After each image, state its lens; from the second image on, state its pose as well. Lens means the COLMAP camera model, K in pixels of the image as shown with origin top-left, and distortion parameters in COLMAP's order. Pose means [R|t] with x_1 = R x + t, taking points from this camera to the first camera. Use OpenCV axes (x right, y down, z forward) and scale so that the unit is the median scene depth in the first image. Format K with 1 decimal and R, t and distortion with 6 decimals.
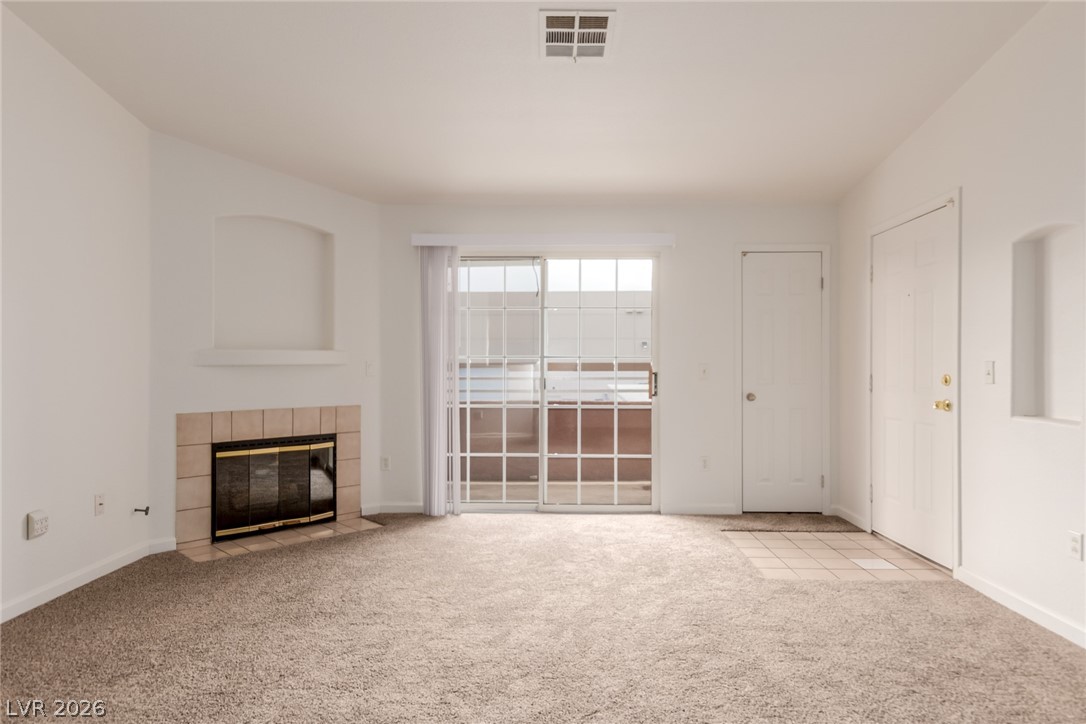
lens RADIAL K [[650.3, 0, 539.4], [0, 650.3, 363.7], [0, 0, 1]] dist [0.026322, -0.007250]
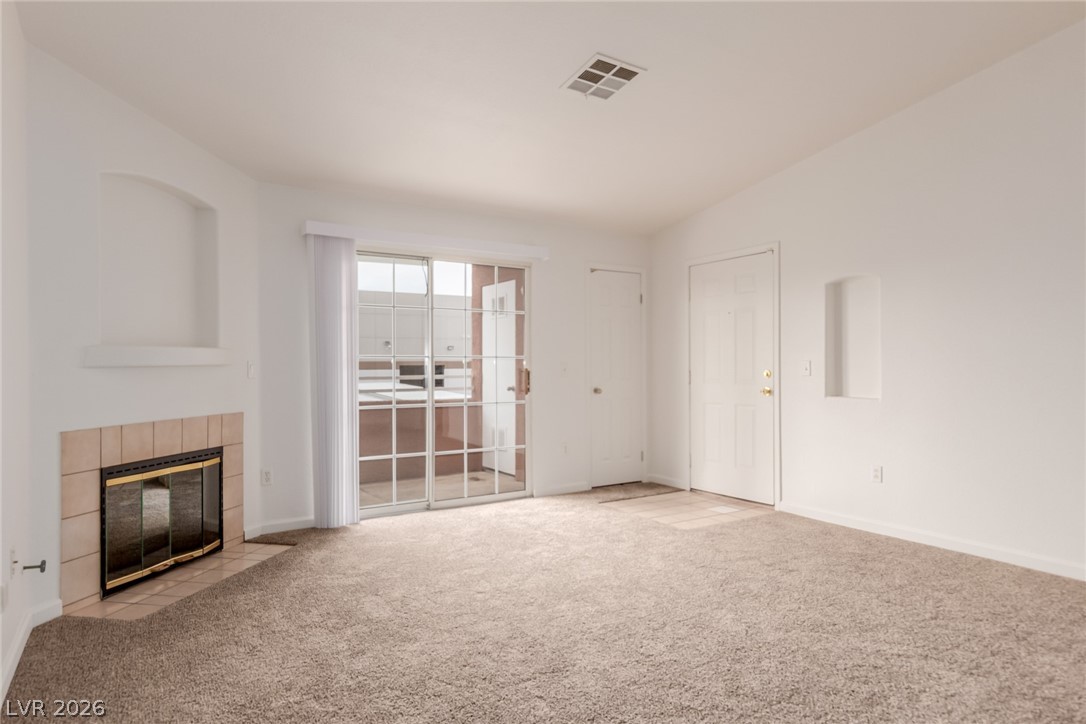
lens RADIAL K [[650.3, 0, 541.4], [0, 650.3, 361.9], [0, 0, 1]] dist [0.026322, -0.007250]
pose [[0.830847, -0.001261, 0.556500, -0.469308], [0.001850, 0.999998, -0.000495, -0.001404], [-0.556498, 0.001441, 0.830847, 0.070531]]
